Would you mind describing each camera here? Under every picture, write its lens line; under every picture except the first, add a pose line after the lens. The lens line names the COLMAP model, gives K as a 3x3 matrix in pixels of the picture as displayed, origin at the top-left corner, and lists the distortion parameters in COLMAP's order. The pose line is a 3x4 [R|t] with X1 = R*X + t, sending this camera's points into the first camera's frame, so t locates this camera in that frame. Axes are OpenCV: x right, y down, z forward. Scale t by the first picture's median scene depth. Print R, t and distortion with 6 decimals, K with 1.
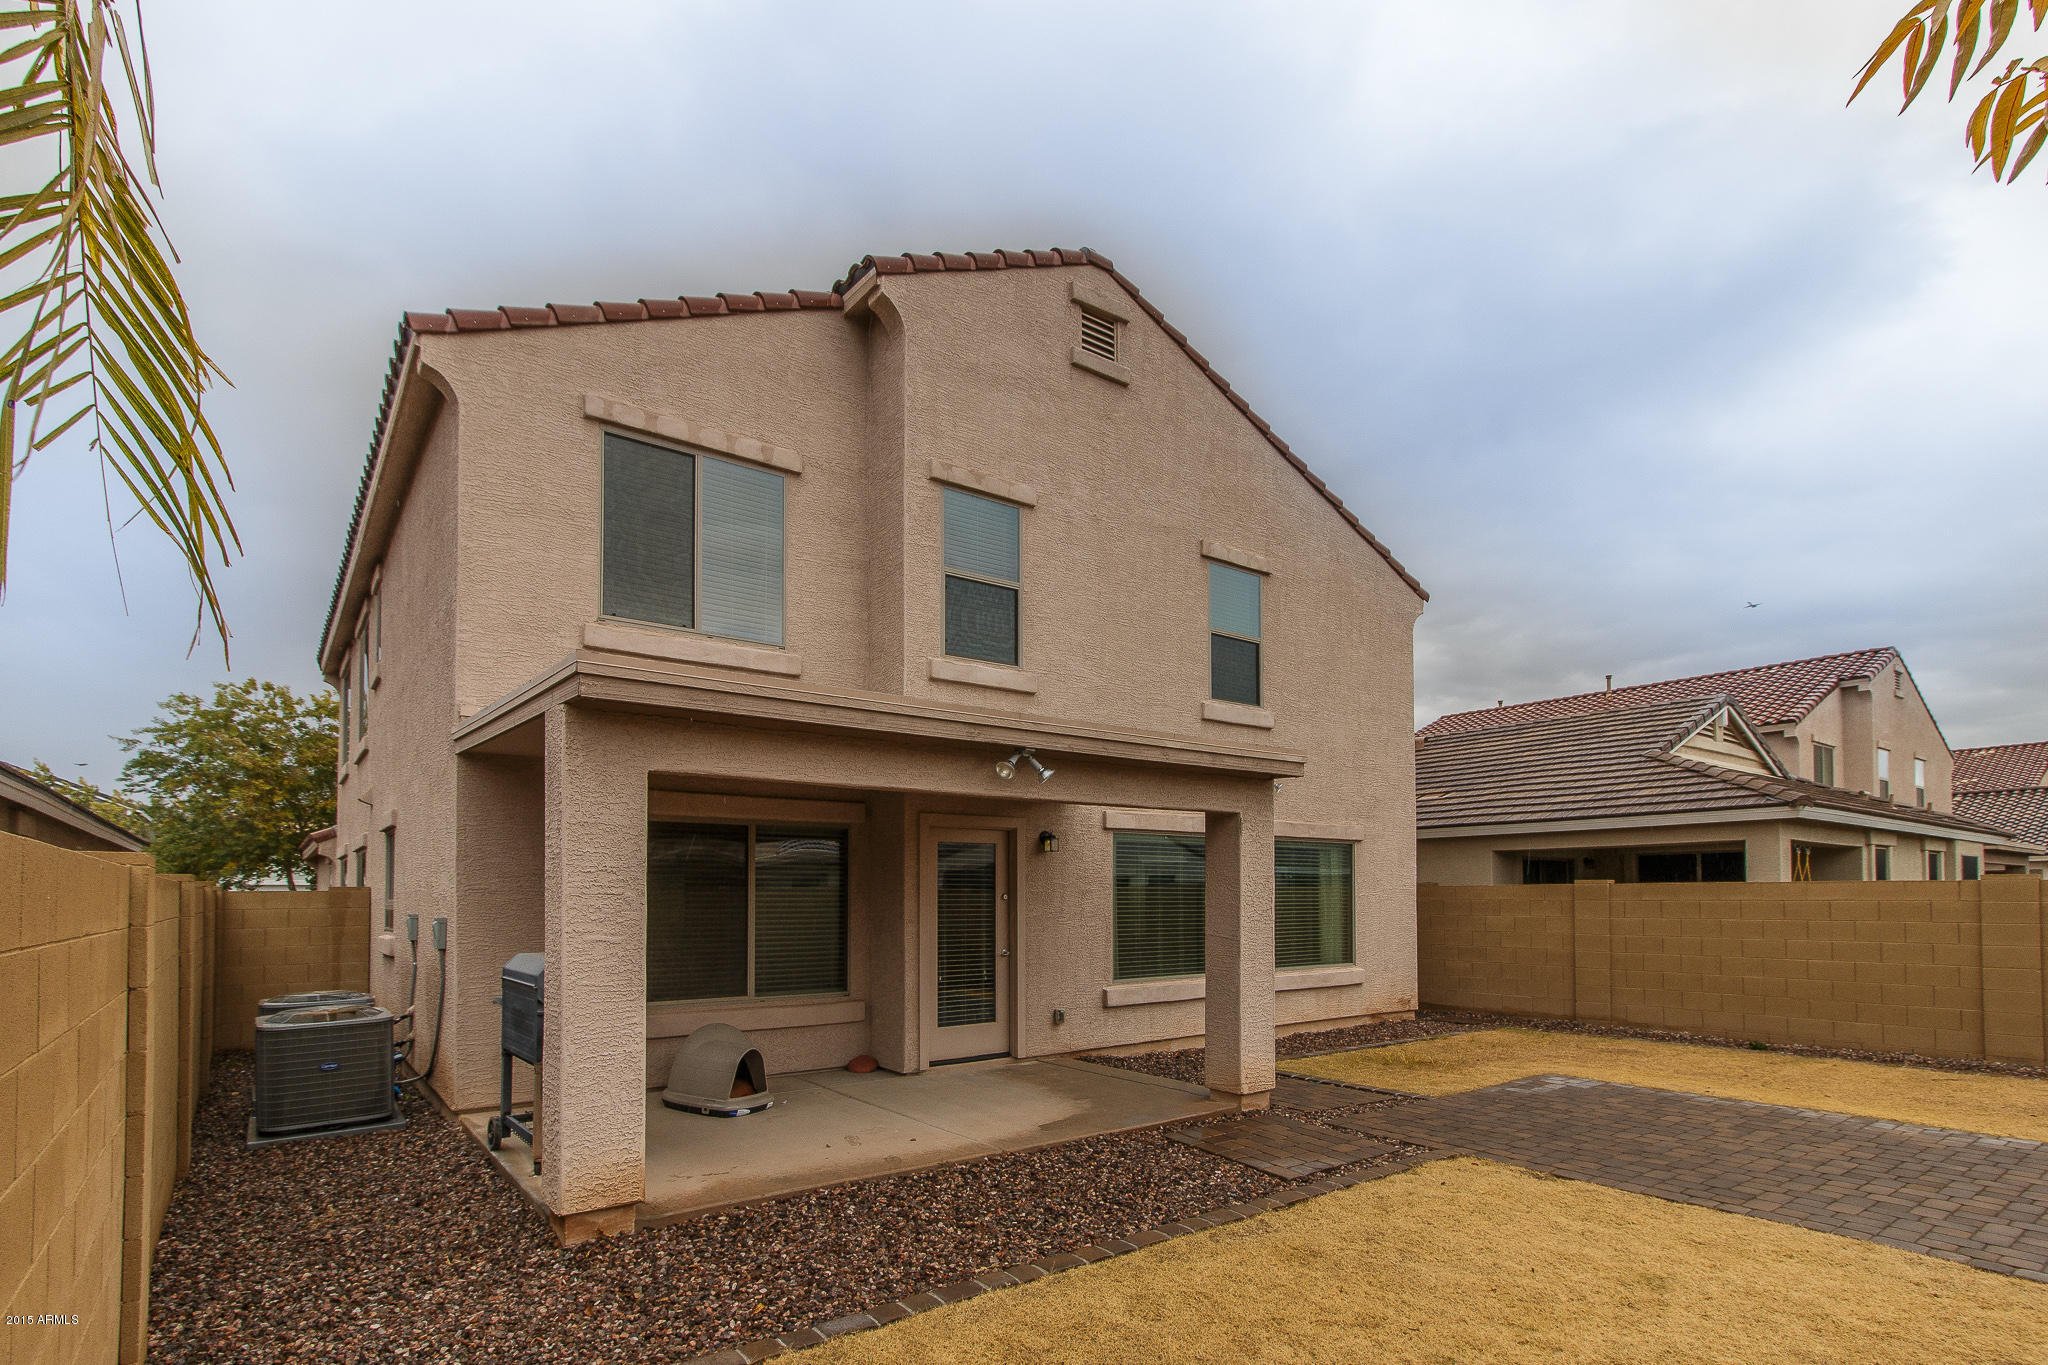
lens RADIAL K [[1024.4, 0, 1024.0], [0, 1024.4, 682.5], [0, 0, 1]] dist [-0.001206, -0.000147]
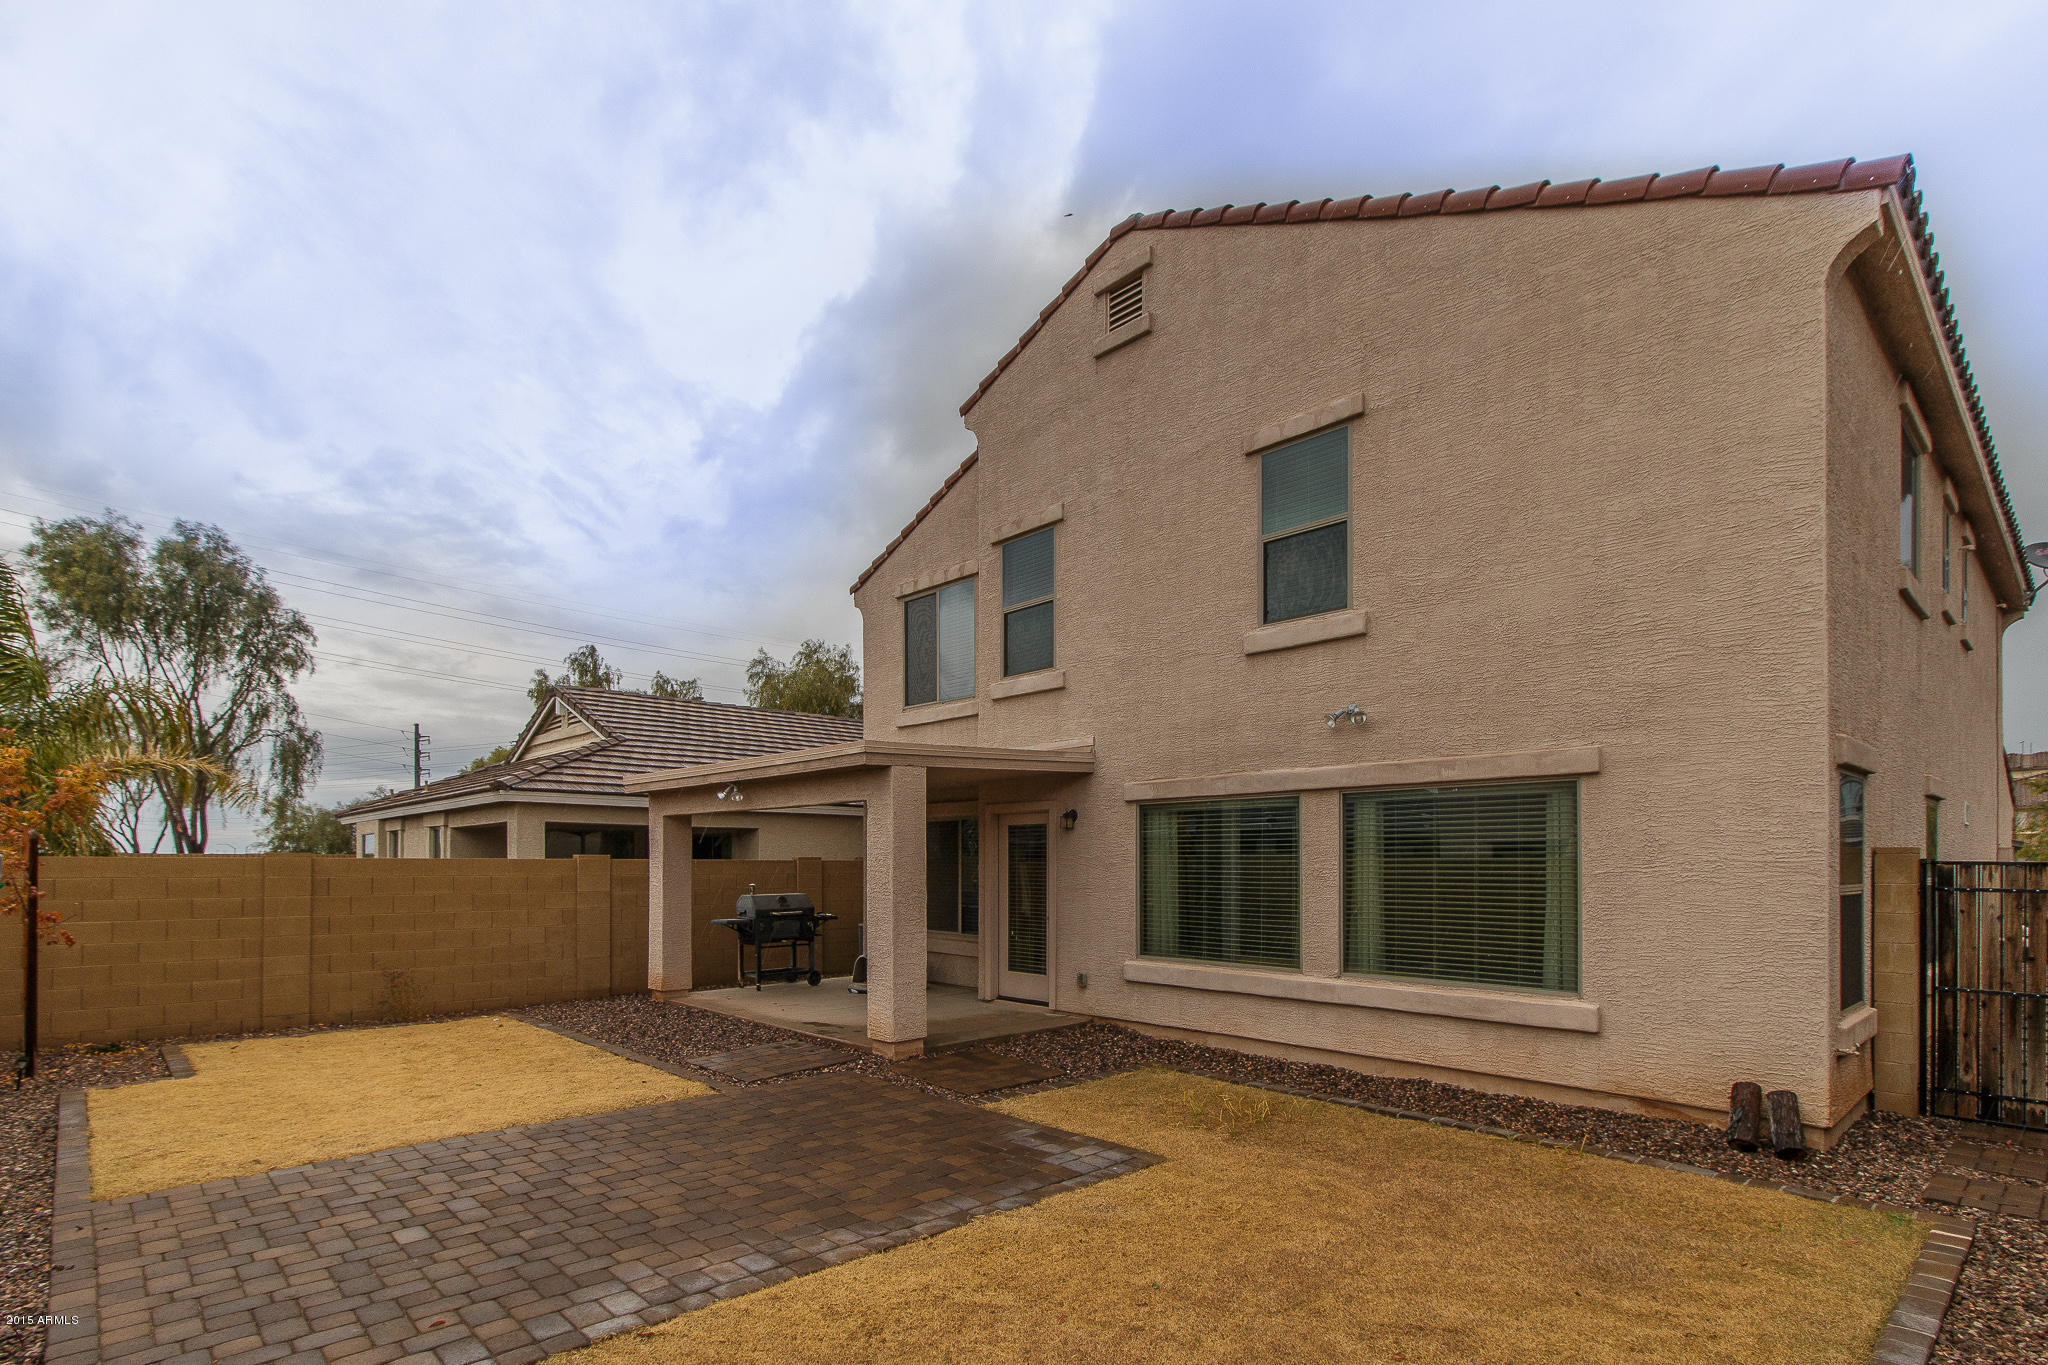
lens RADIAL K [[966.8, 0, 998.3], [0, 966.8, 658.4], [0, 0, 1]] dist [-0.001241, -0.000196]
pose [[0.086439, -0.204996, -0.974938, 0.905322], [0.200812, 0.962100, -0.184492, 0.140066], [0.975809, -0.179832, 0.124328, 0.701359]]
